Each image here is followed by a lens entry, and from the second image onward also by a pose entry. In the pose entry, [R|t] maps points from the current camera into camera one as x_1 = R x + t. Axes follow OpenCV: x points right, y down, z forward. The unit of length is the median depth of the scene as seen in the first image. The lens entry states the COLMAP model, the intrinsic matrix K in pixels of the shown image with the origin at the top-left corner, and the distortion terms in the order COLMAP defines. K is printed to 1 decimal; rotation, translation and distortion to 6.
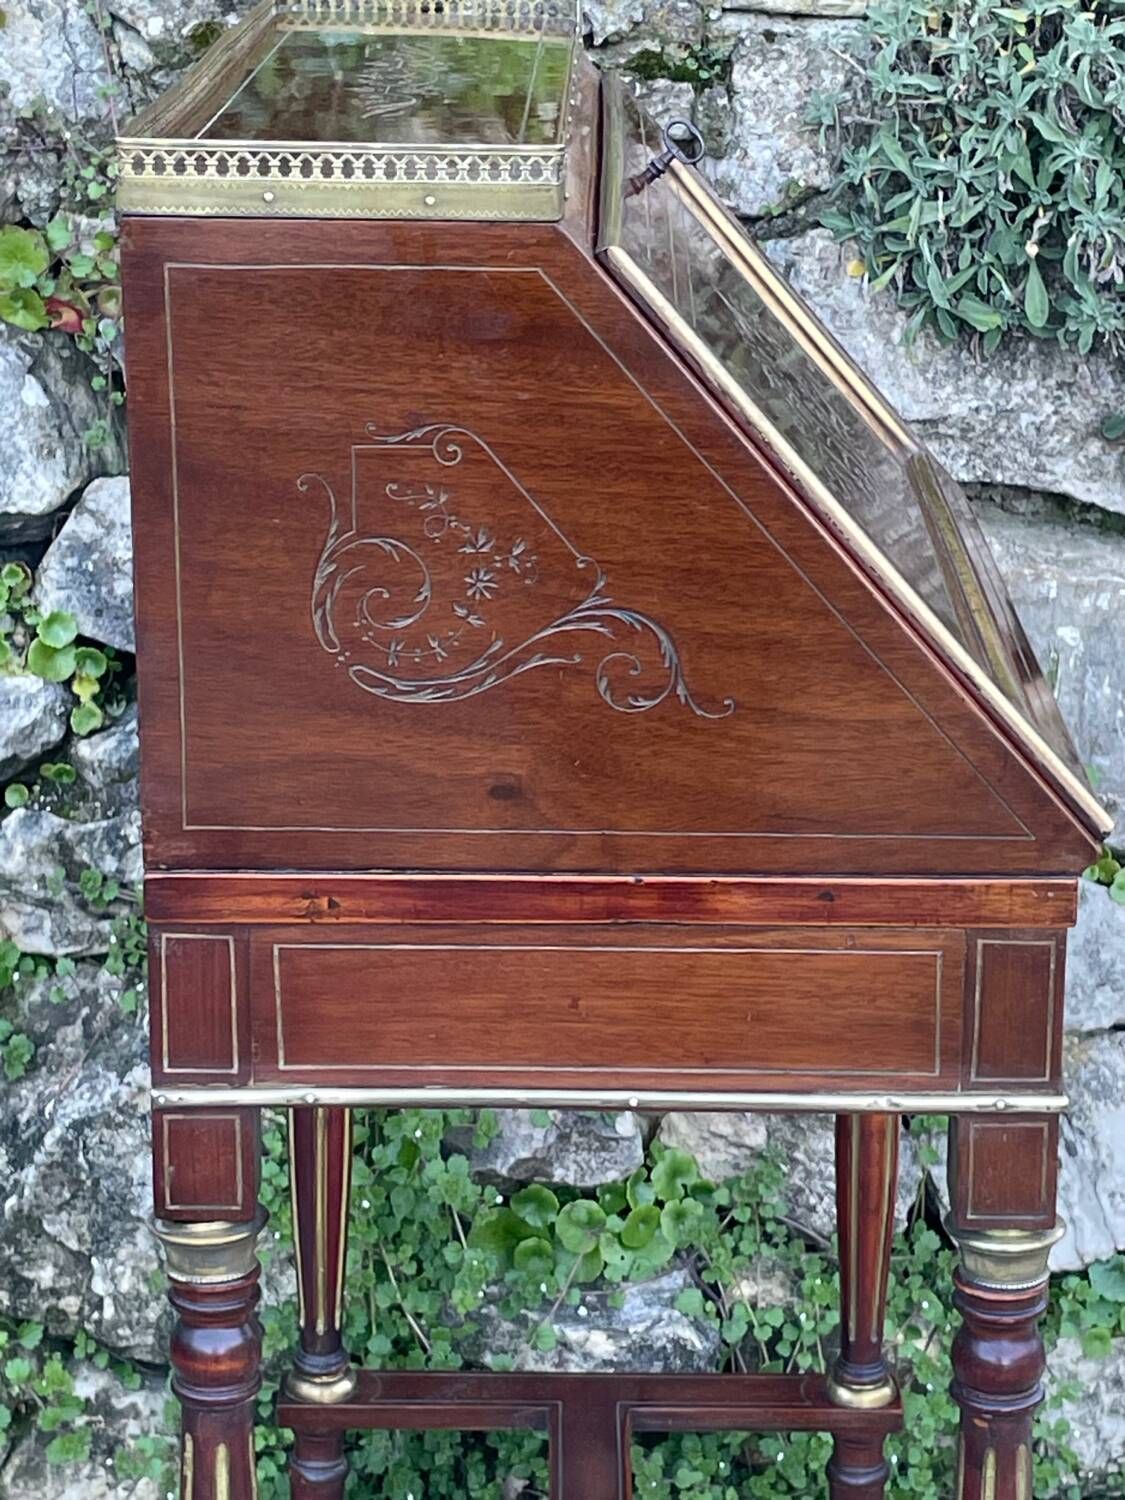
lens RADIAL K [[3594.3, 0, 571.7], [0, 3594.3, 782.6], [0, 0, 1]] dist [0.112003, 0.233544]
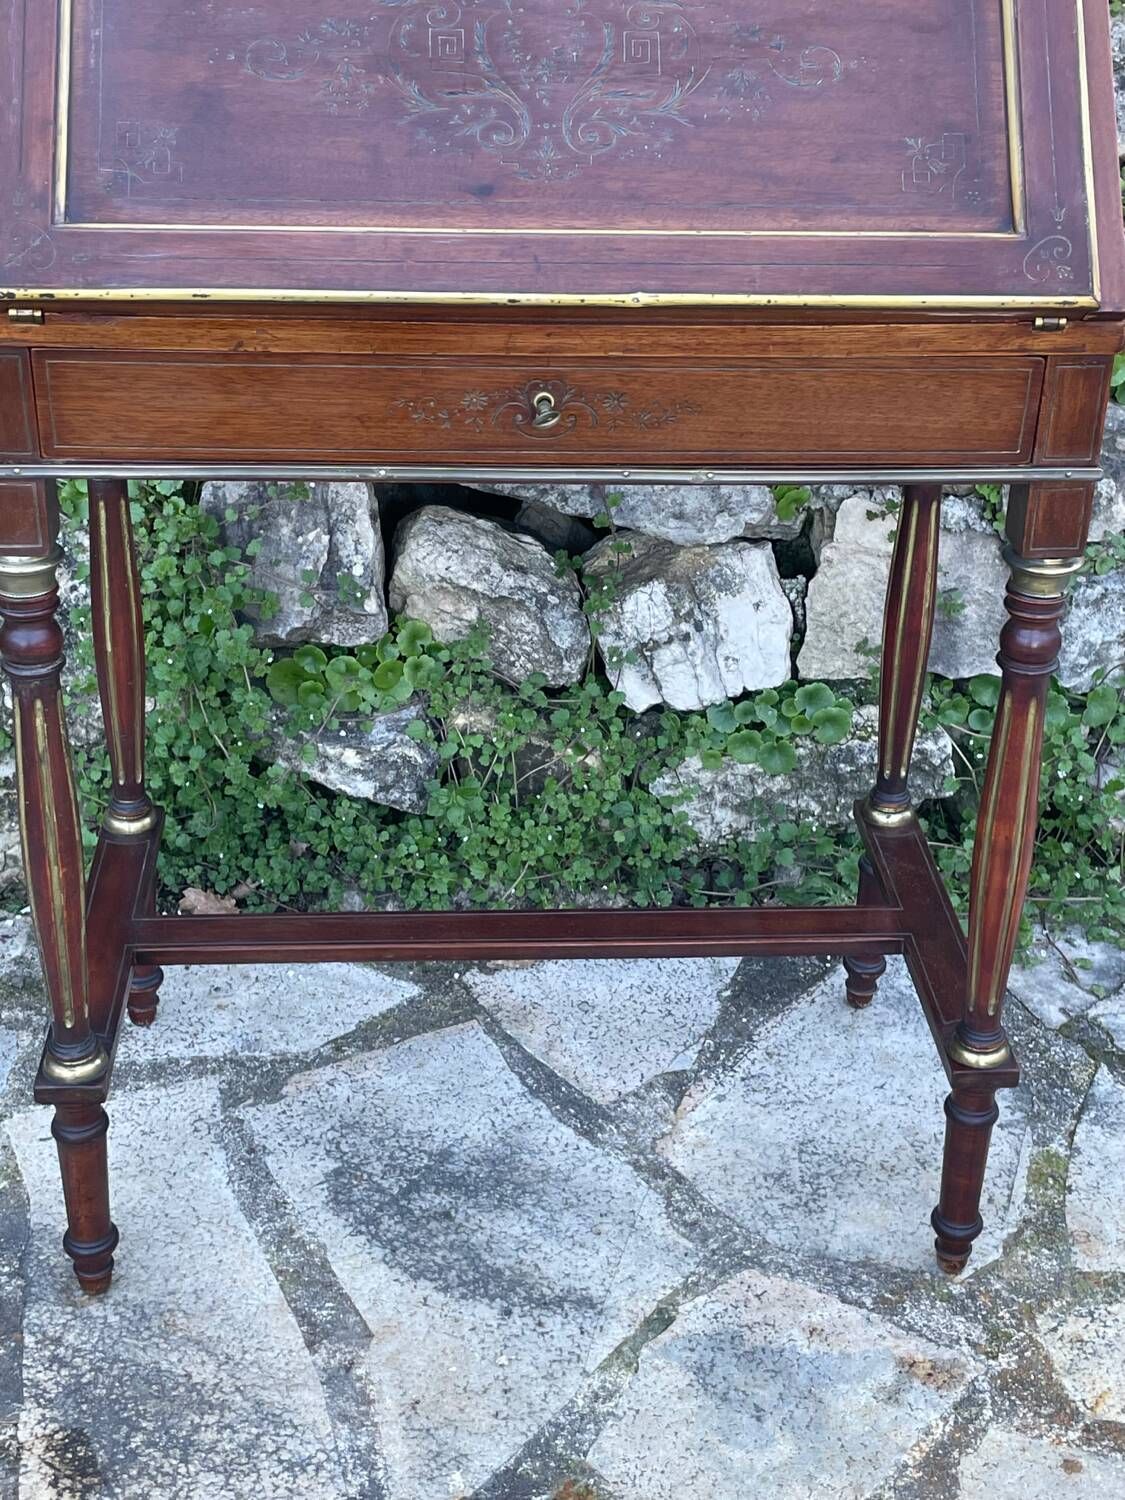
lens RADIAL K [[2055.5, 0, 568.8], [0, 2055.5, 741.9], [0, 0, 1]] dist [0.163313, -0.430976]
pose [[0.998702, 0.030631, -0.040691, 0.125594], [-0.021103, 0.975995, 0.216770, -0.028212], [0.046354, -0.215630, 0.975374, 0.210312]]
